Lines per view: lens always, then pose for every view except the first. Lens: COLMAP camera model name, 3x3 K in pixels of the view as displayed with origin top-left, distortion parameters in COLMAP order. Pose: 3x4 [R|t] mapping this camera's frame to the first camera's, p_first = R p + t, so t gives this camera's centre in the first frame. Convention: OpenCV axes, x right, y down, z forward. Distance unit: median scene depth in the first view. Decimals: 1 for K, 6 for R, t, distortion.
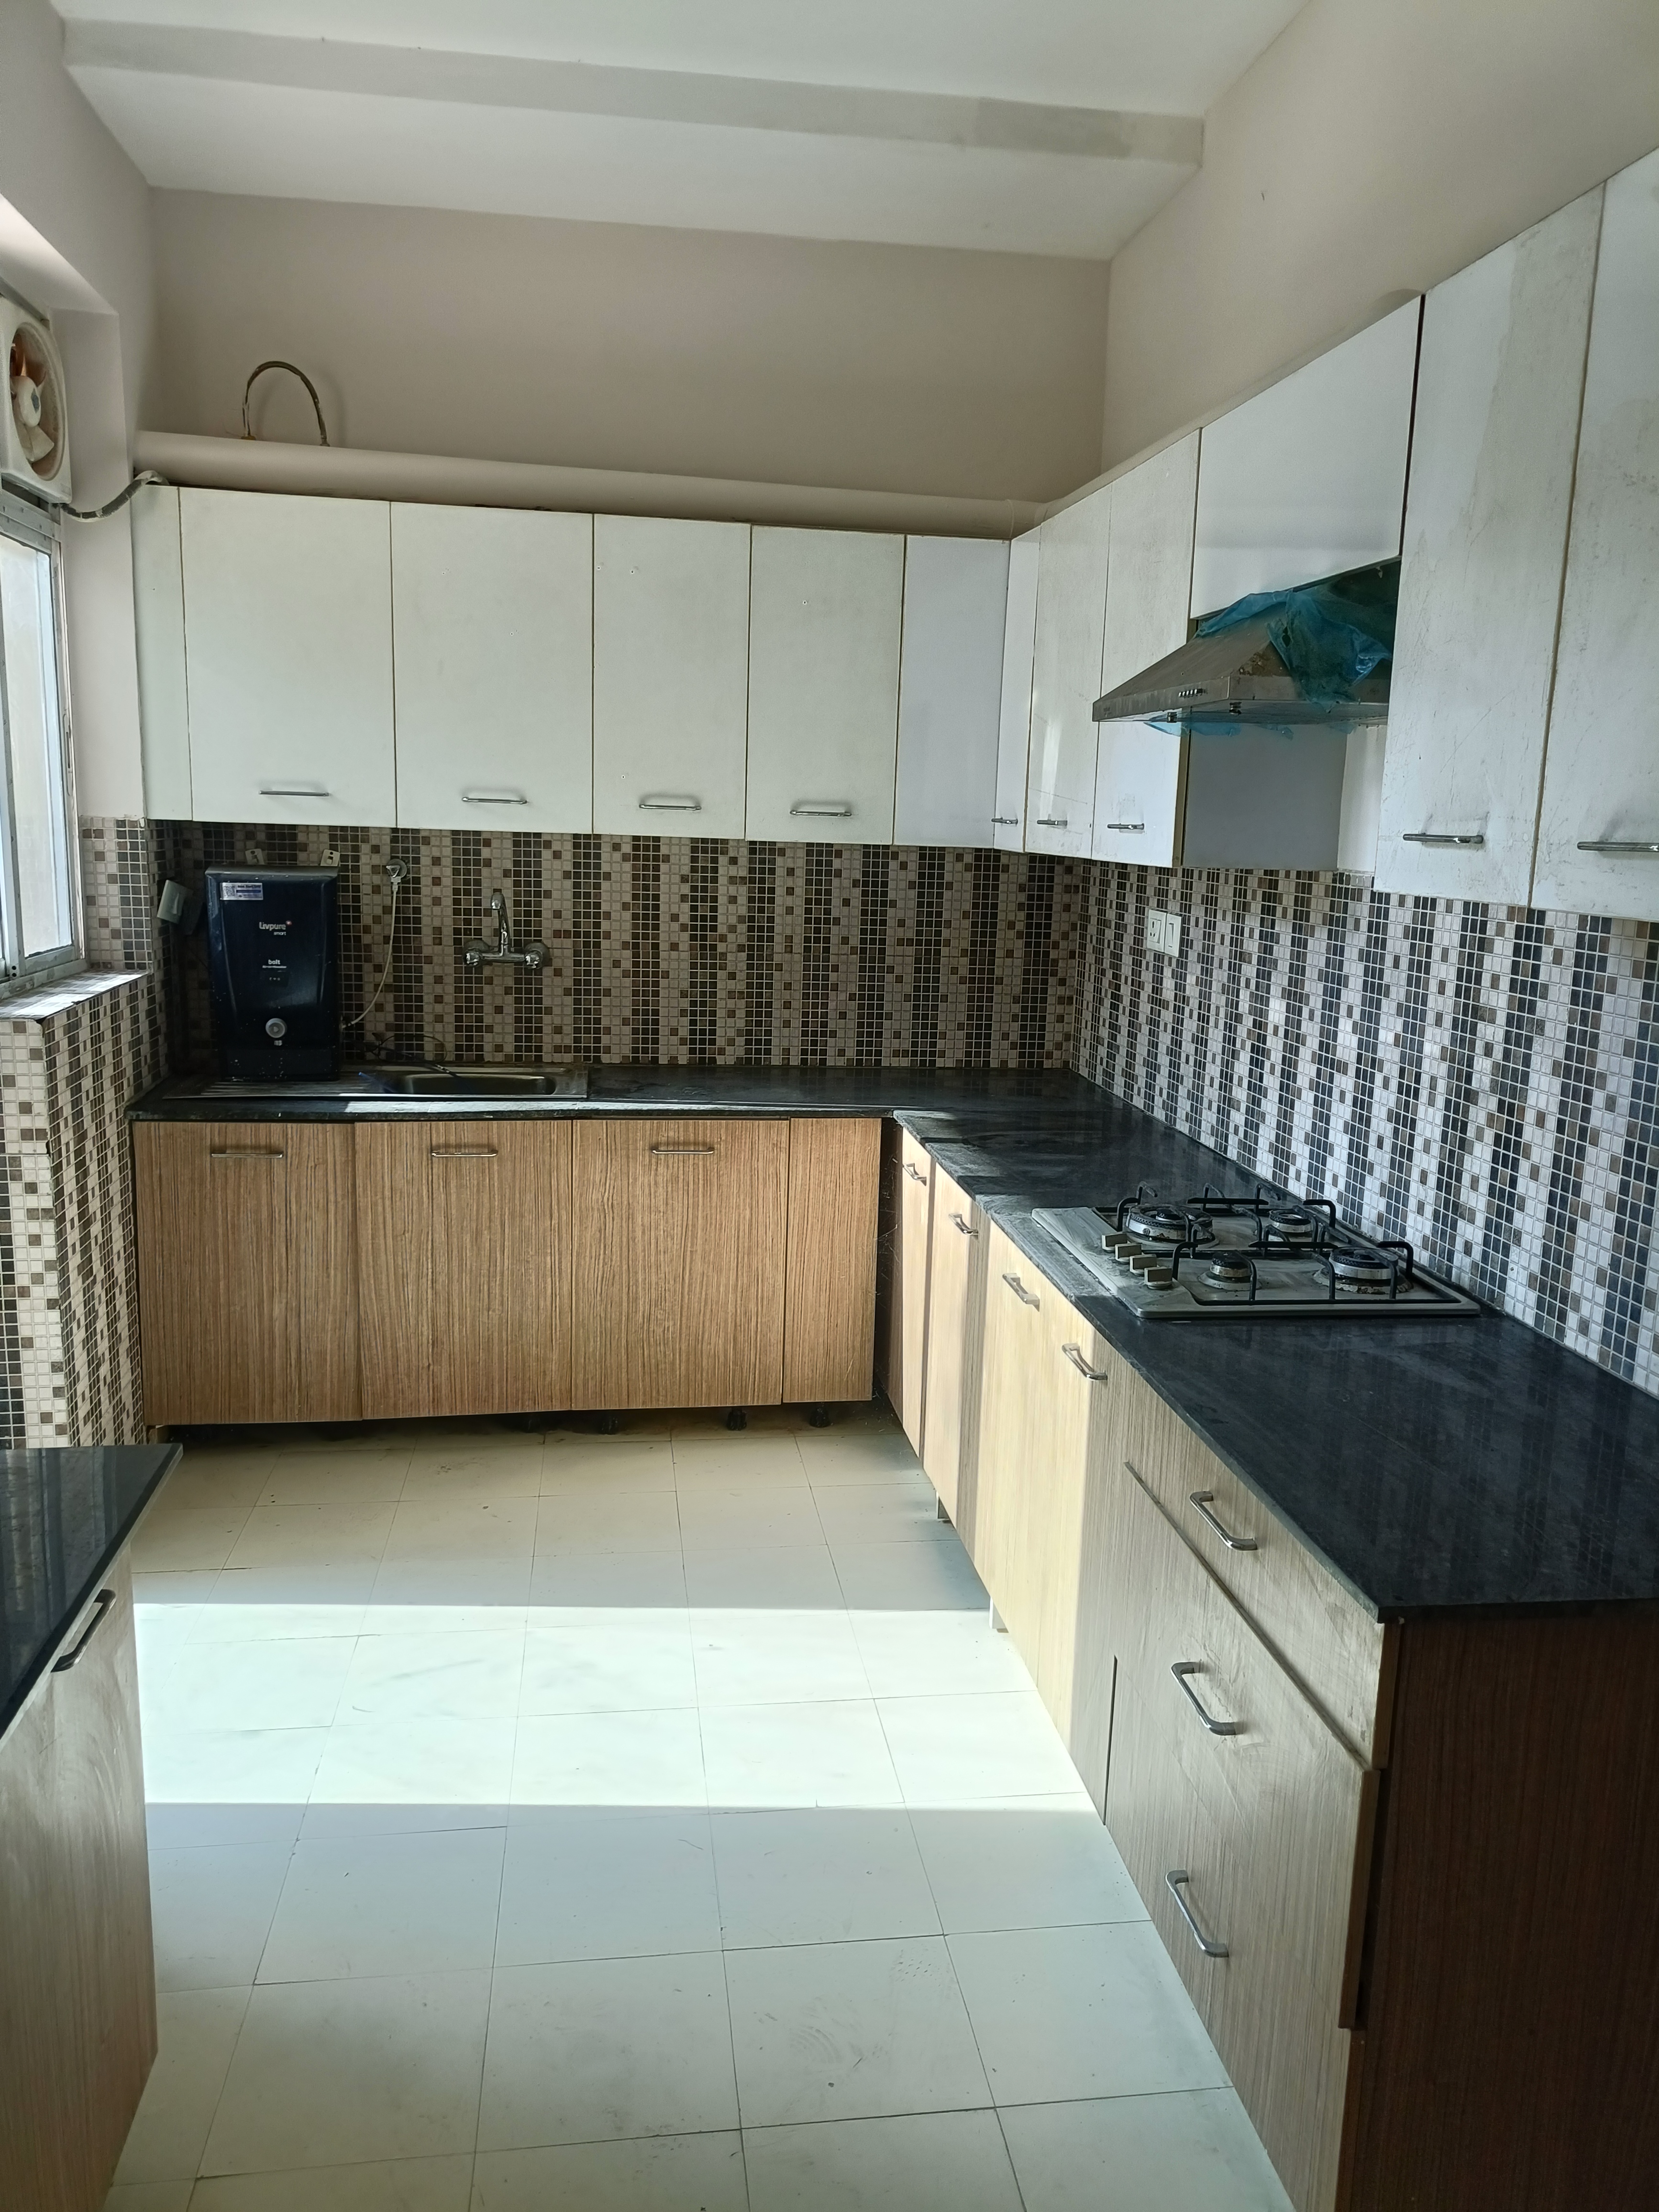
lens RADIAL K [[1619.2, 0, 829.5], [0, 1619.2, 1106.0], [0, 0, 1]] dist [0.003518, 0.000439]
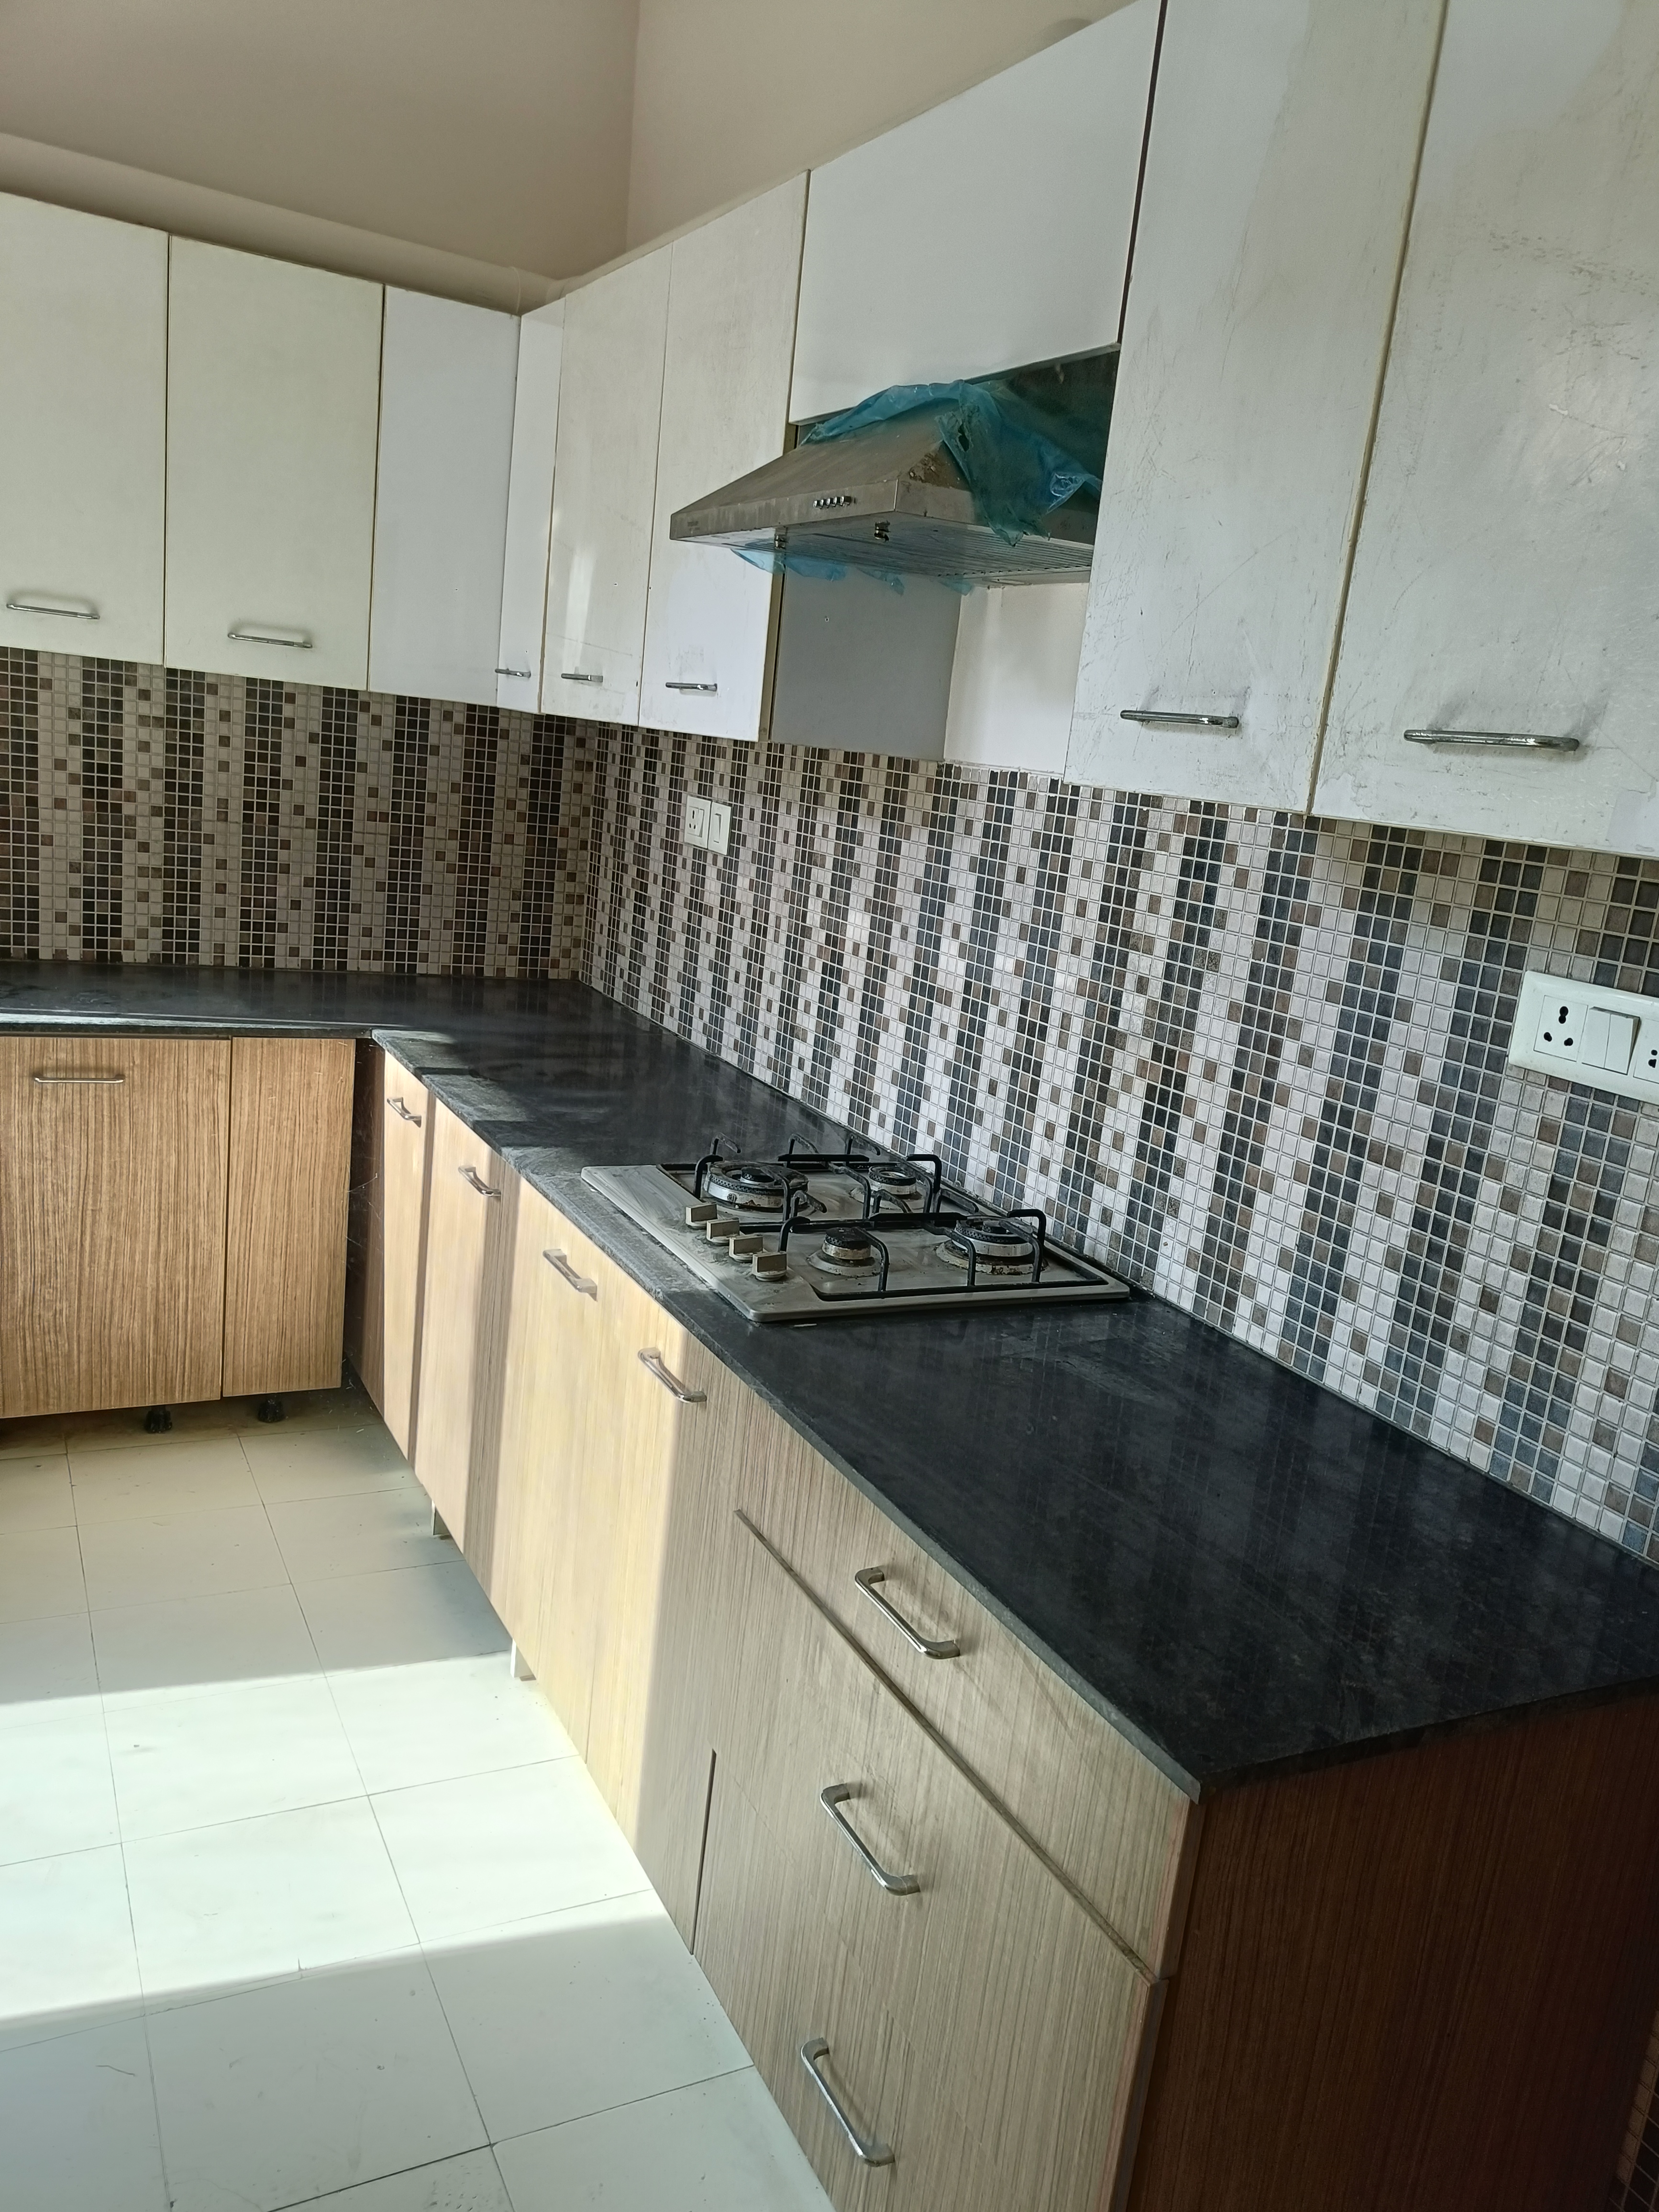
lens RADIAL K [[1695.5, 0, 880.6], [0, 1695.5, 1143.3], [0, 0, 1]] dist [0.054069, -0.106476]
pose [[0.936578, -0.005793, 0.350411, -0.019740], [-0.021728, 0.996980, 0.074556, -0.009255], [-0.349784, -0.077441, 0.933624, 0.125929]]
